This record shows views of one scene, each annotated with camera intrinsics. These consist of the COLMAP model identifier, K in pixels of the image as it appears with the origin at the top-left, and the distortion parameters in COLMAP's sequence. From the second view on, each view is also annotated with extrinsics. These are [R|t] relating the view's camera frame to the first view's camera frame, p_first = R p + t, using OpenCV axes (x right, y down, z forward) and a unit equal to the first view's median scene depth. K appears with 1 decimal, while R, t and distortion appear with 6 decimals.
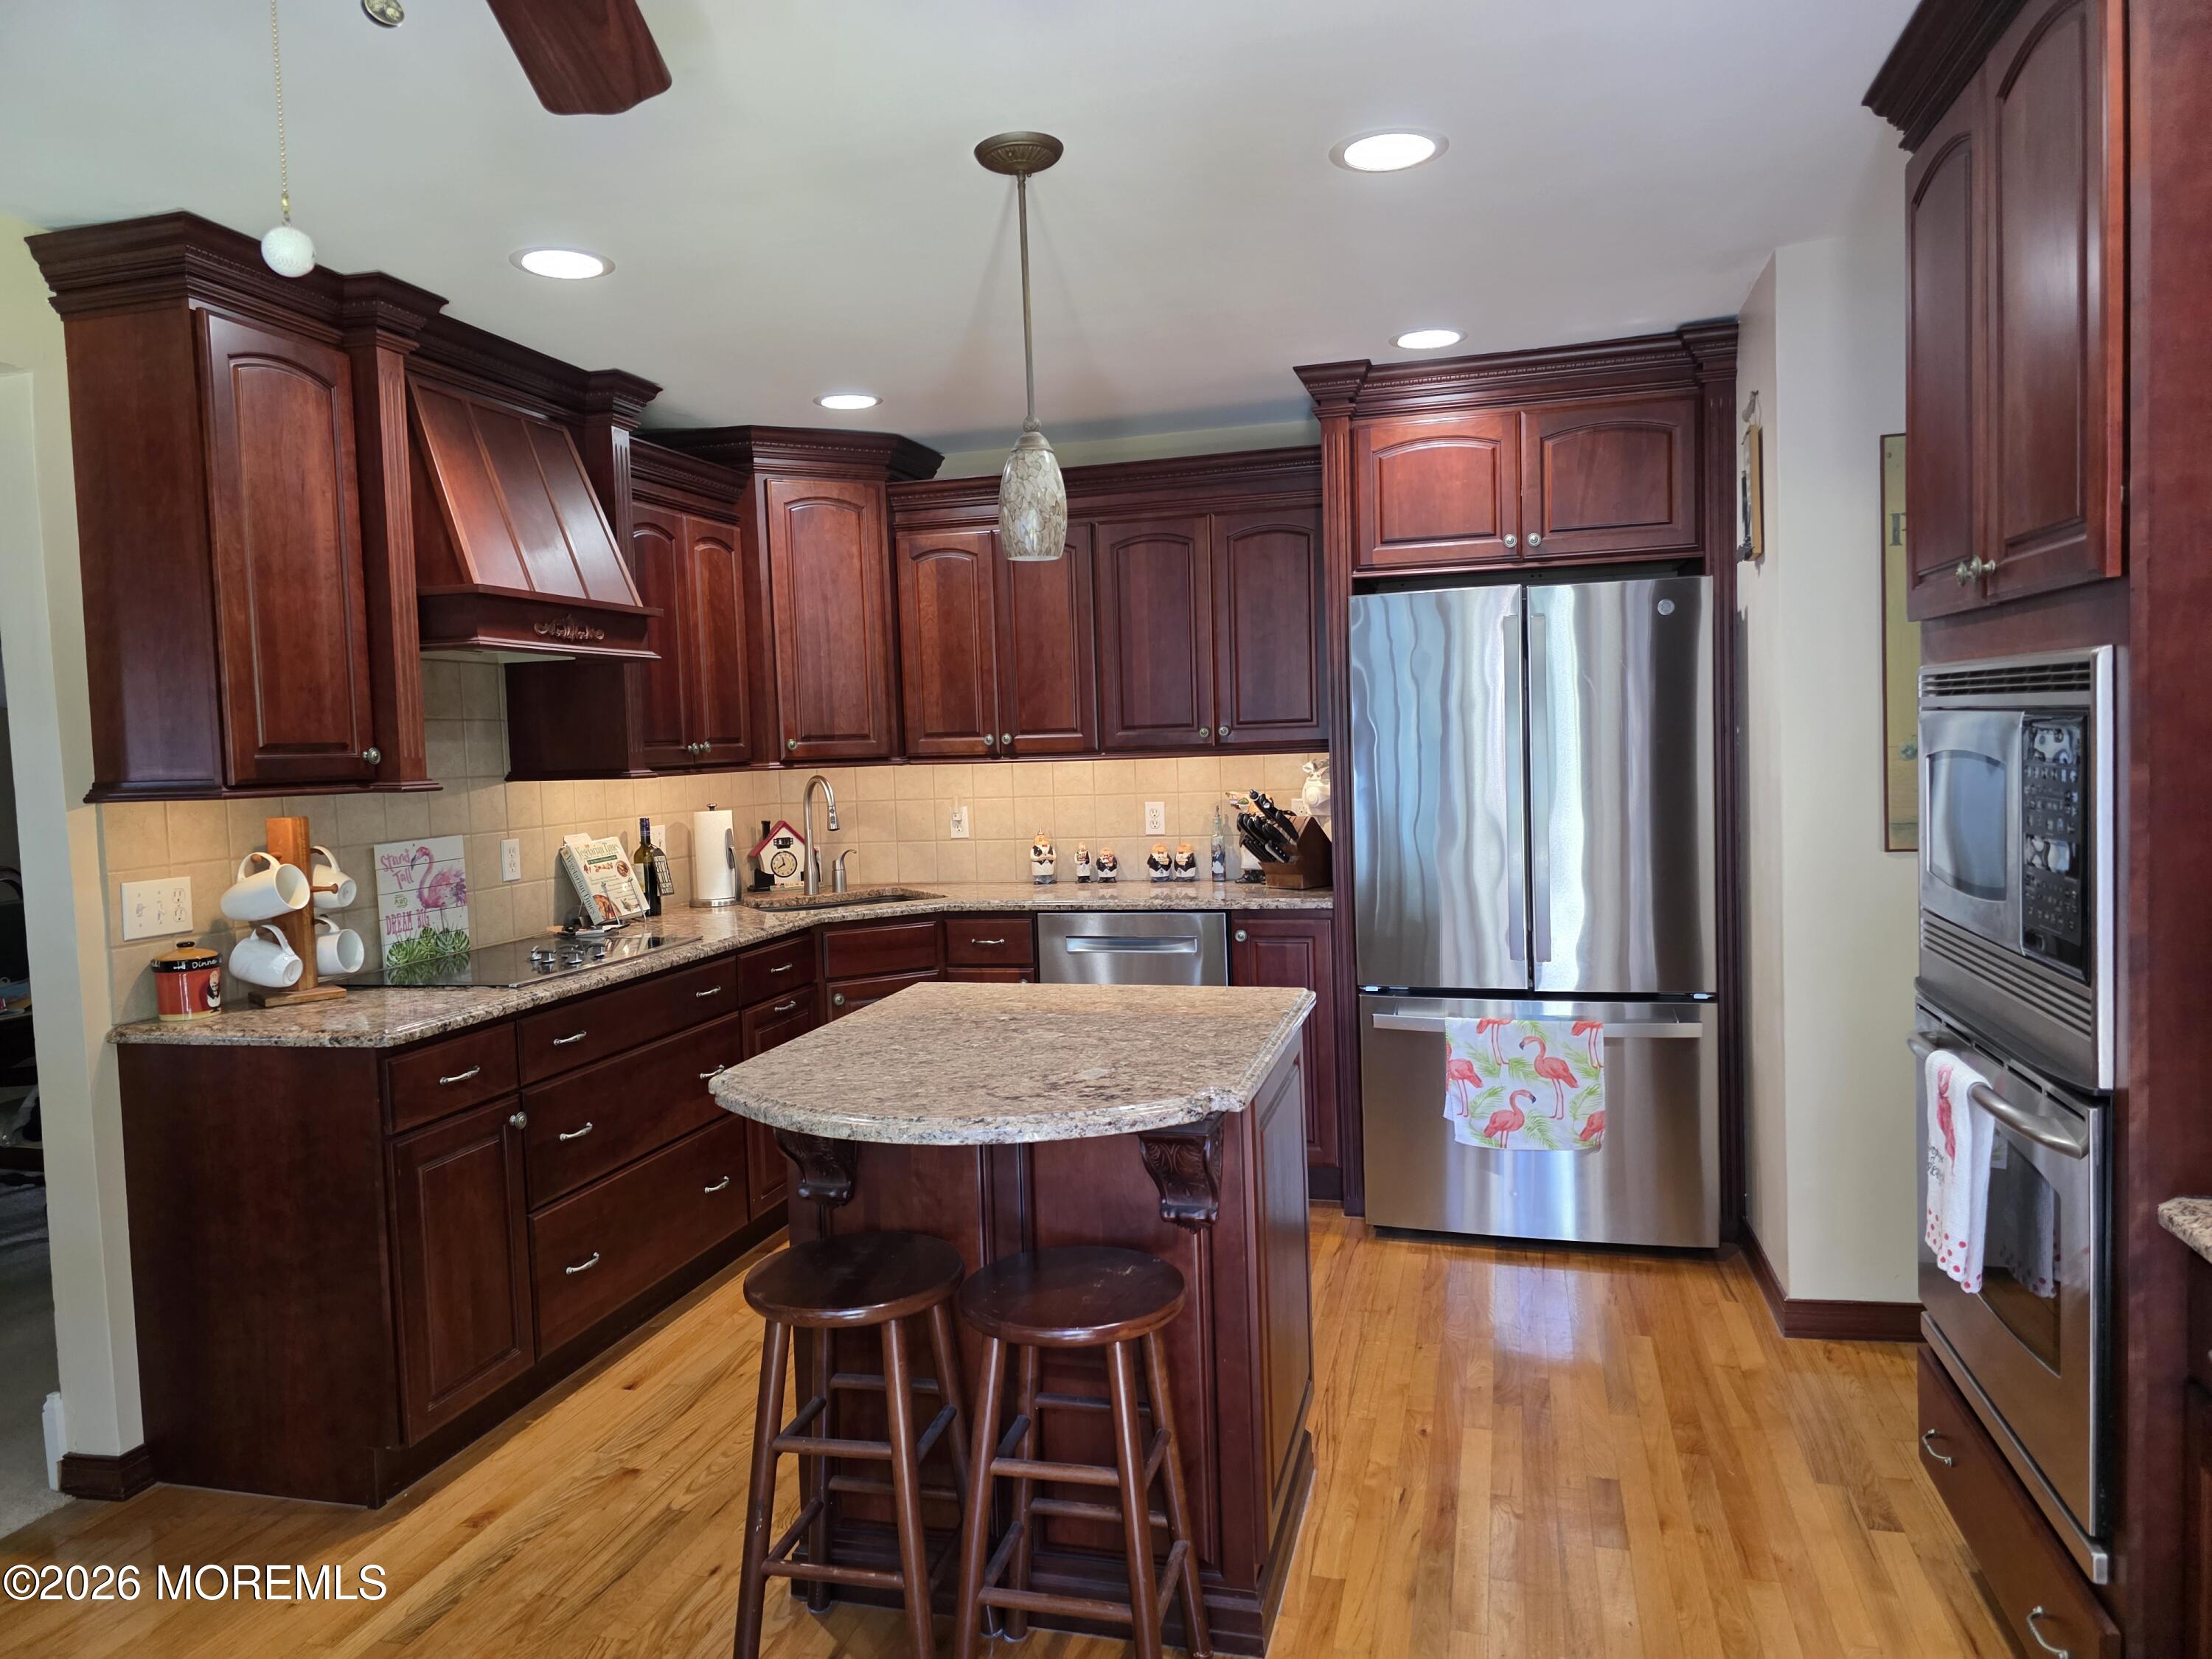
lens RADIAL K [[1497.2, 0, 1091.7], [0, 1497.2, 860.3], [0, 0, 1]] dist [0.115855, -0.100792]
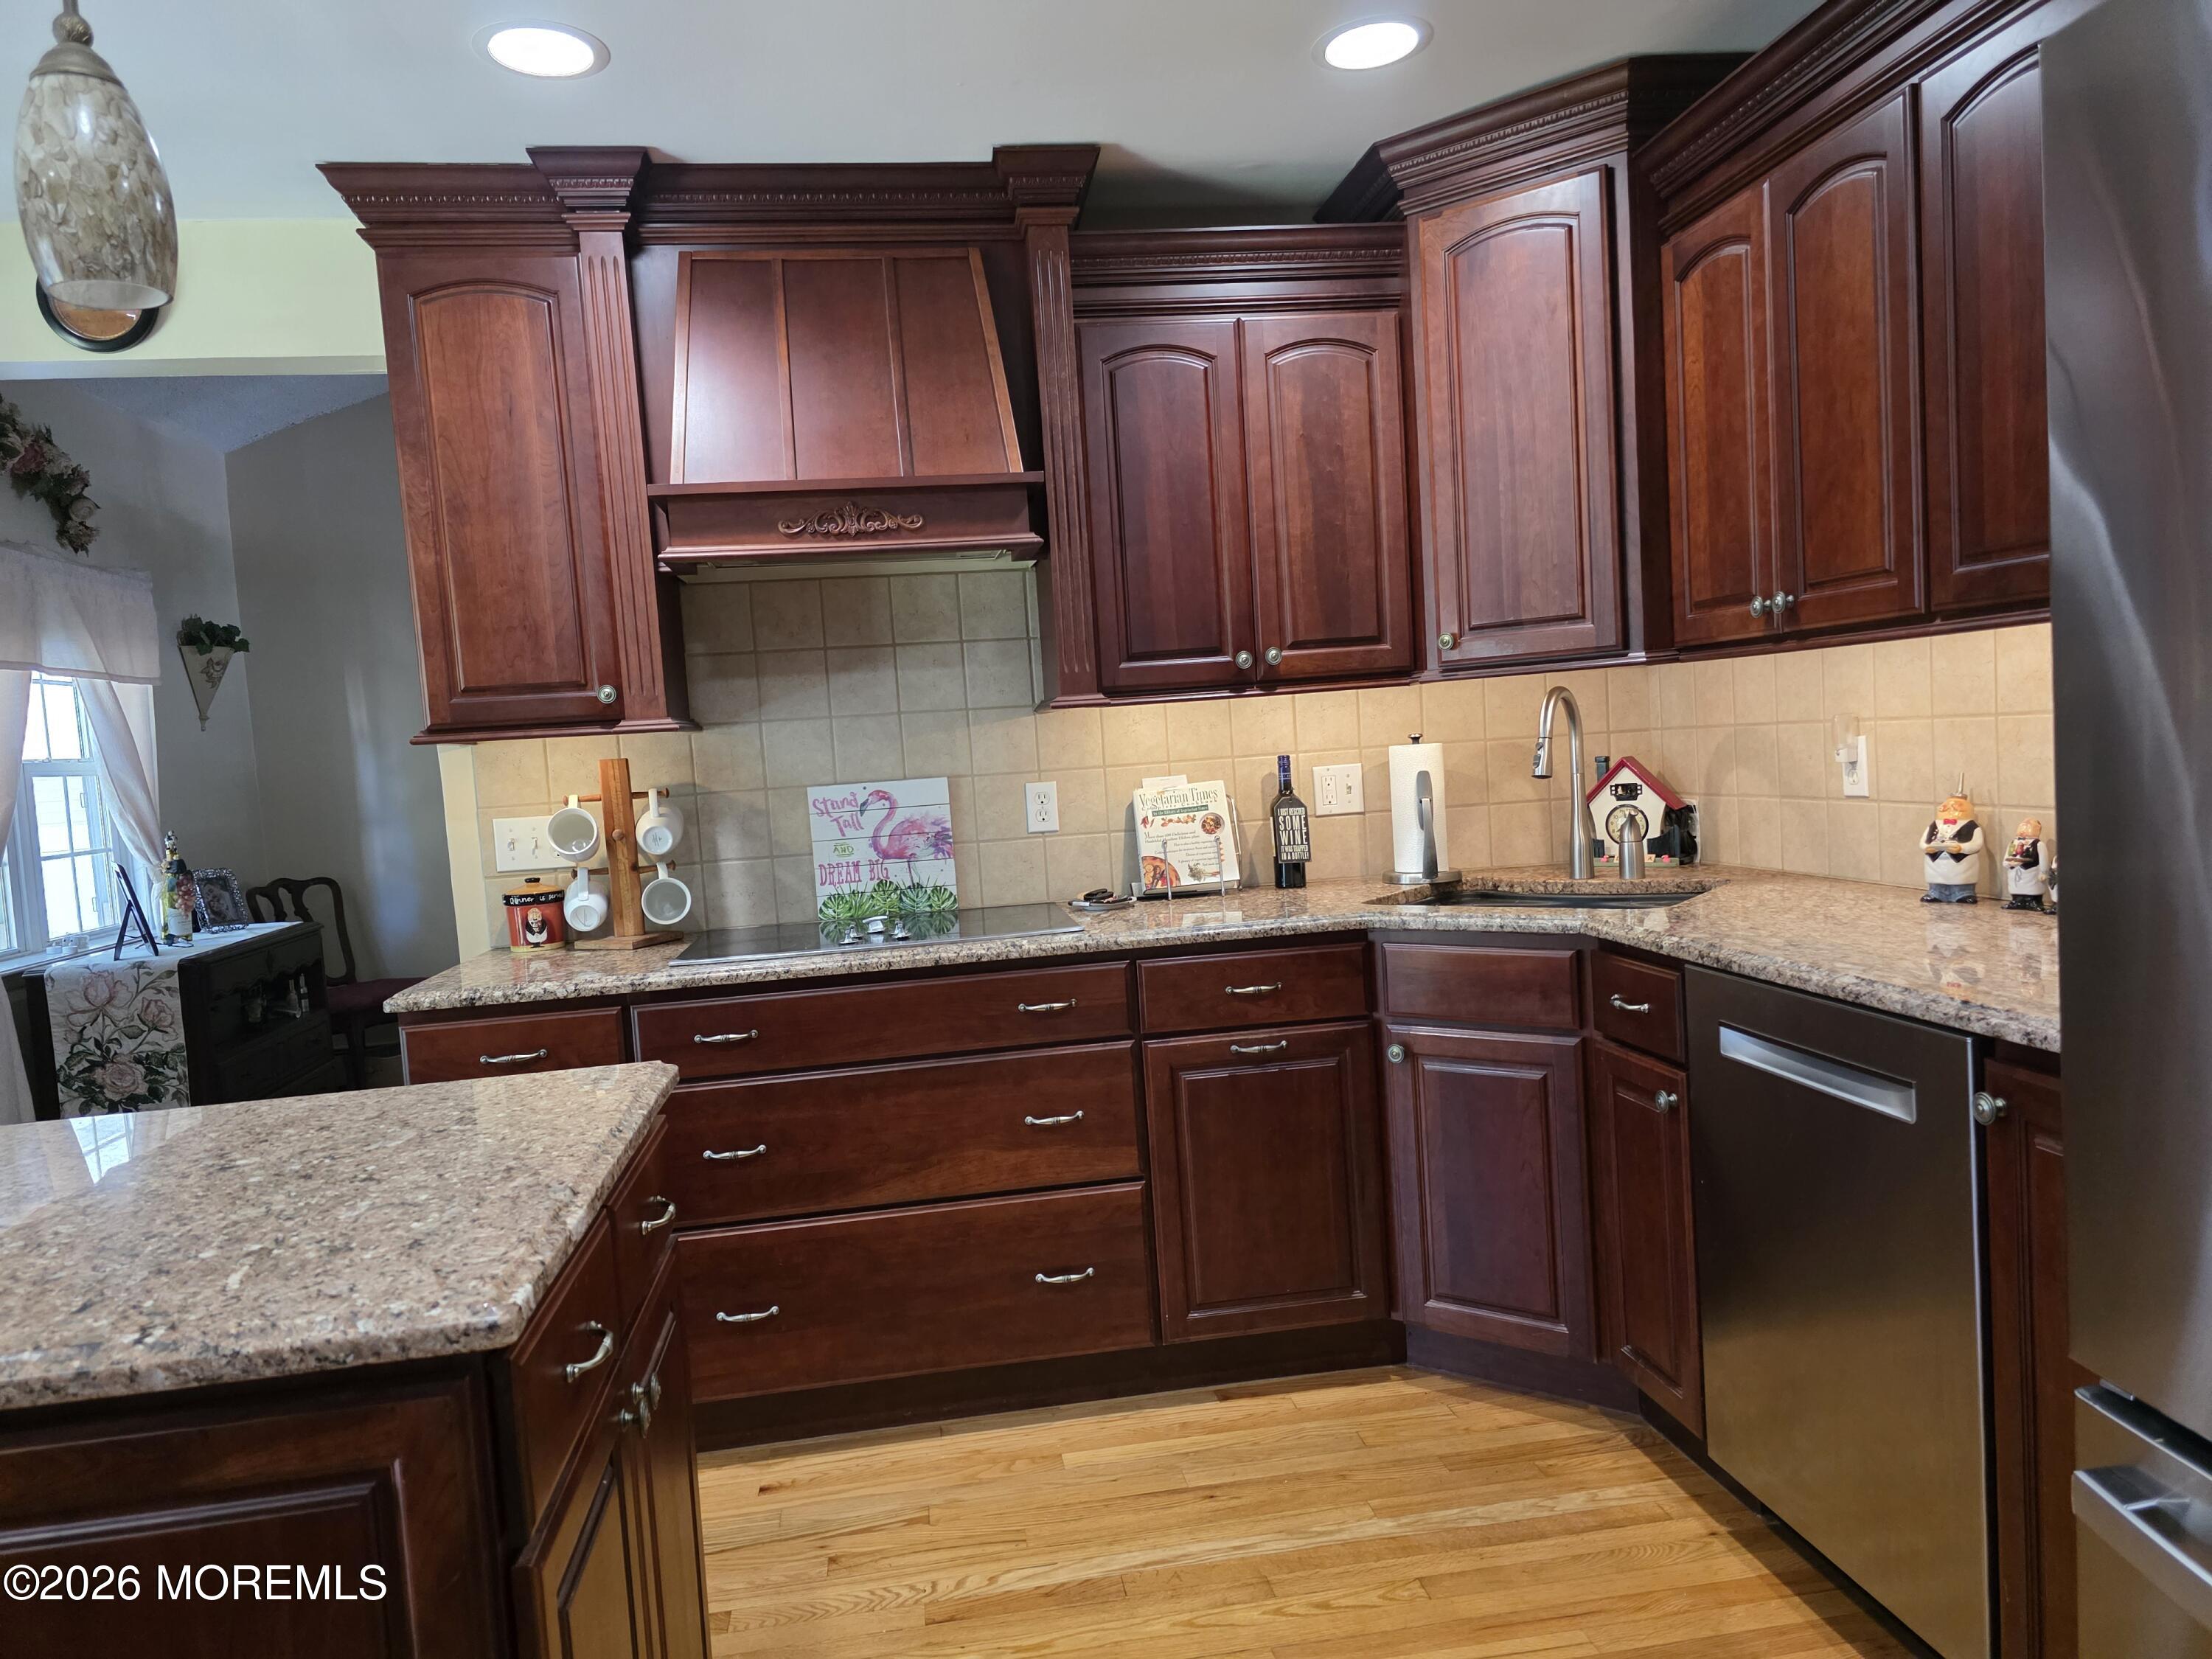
lens RADIAL K [[1497.2, 0, 1091.7], [0, 1497.2, 860.3], [0, 0, 1]] dist [0.115855, -0.100792]
pose [[0.398054, 0.083613, -0.913543, 0.387506], [-0.022906, 0.996433, 0.081219, -0.039156], [0.917076, -0.011404, 0.398550, 0.714123]]
